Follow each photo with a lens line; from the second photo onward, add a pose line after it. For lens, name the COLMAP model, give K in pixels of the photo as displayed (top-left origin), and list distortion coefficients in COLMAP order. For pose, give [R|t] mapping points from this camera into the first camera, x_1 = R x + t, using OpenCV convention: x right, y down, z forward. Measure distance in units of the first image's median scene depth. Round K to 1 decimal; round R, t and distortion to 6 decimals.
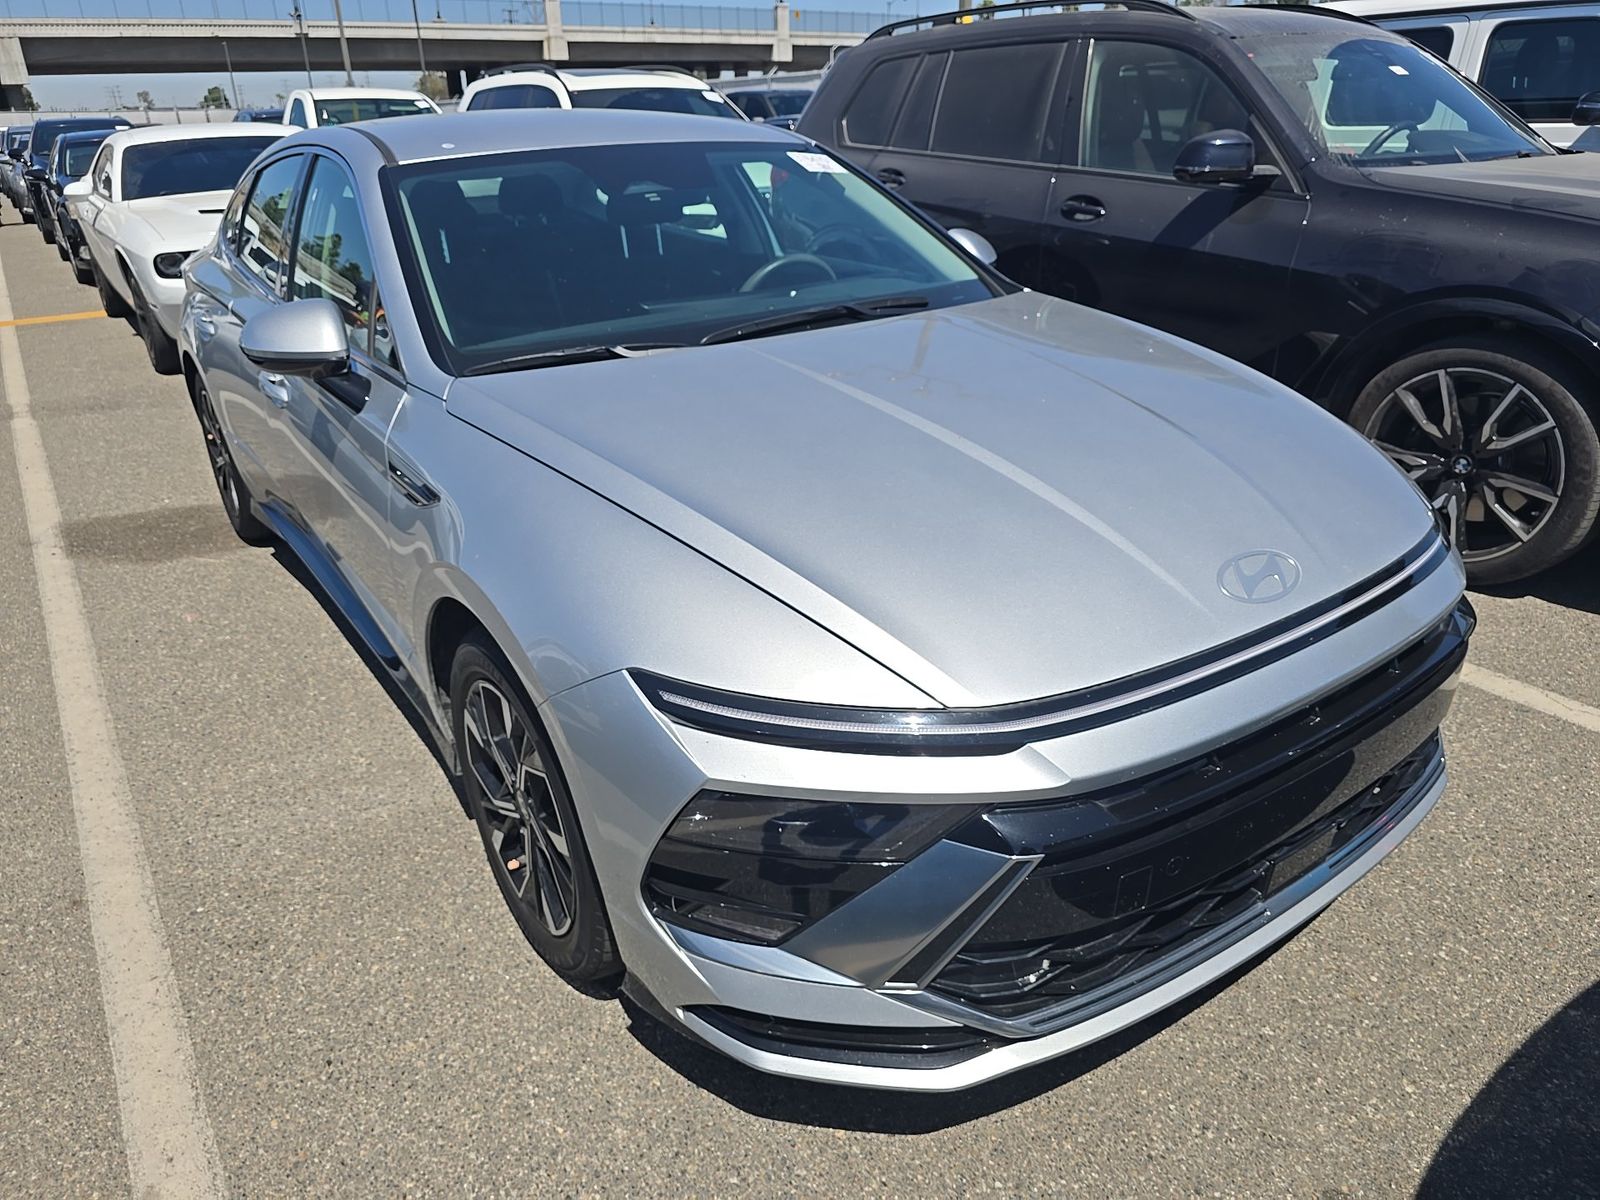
lens RADIAL K [[1094.5, 0, 798.3], [0, 1094.5, 603.2], [0, 0, 1]] dist [0.023026, -0.023504]
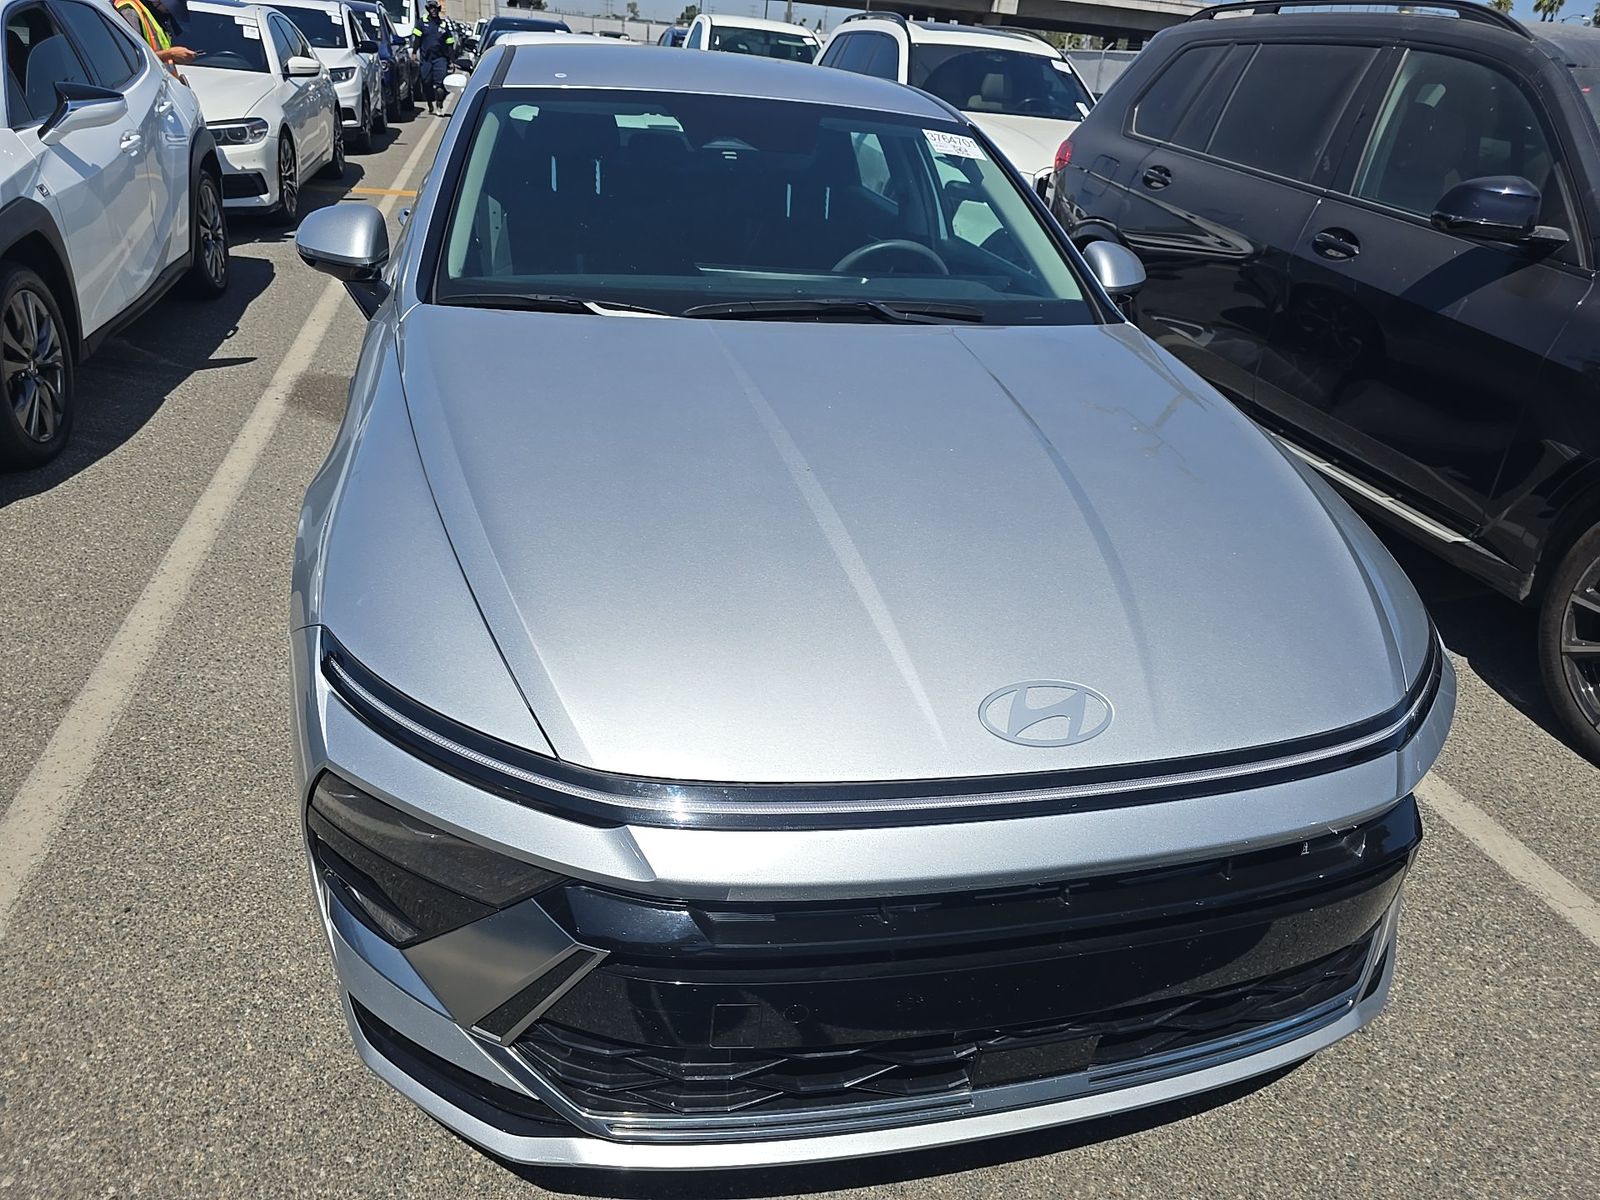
lens RADIAL K [[1094.5, 0, 801.8], [0, 1094.5, 601.1], [0, 0, 1]] dist [0.023026, -0.023504]
pose [[0.930751, 0.249935, -0.266900, 0.293209], [-0.241799, 0.968247, 0.063485, -0.074584], [0.274293, 0.005447, 0.961631, 0.108128]]
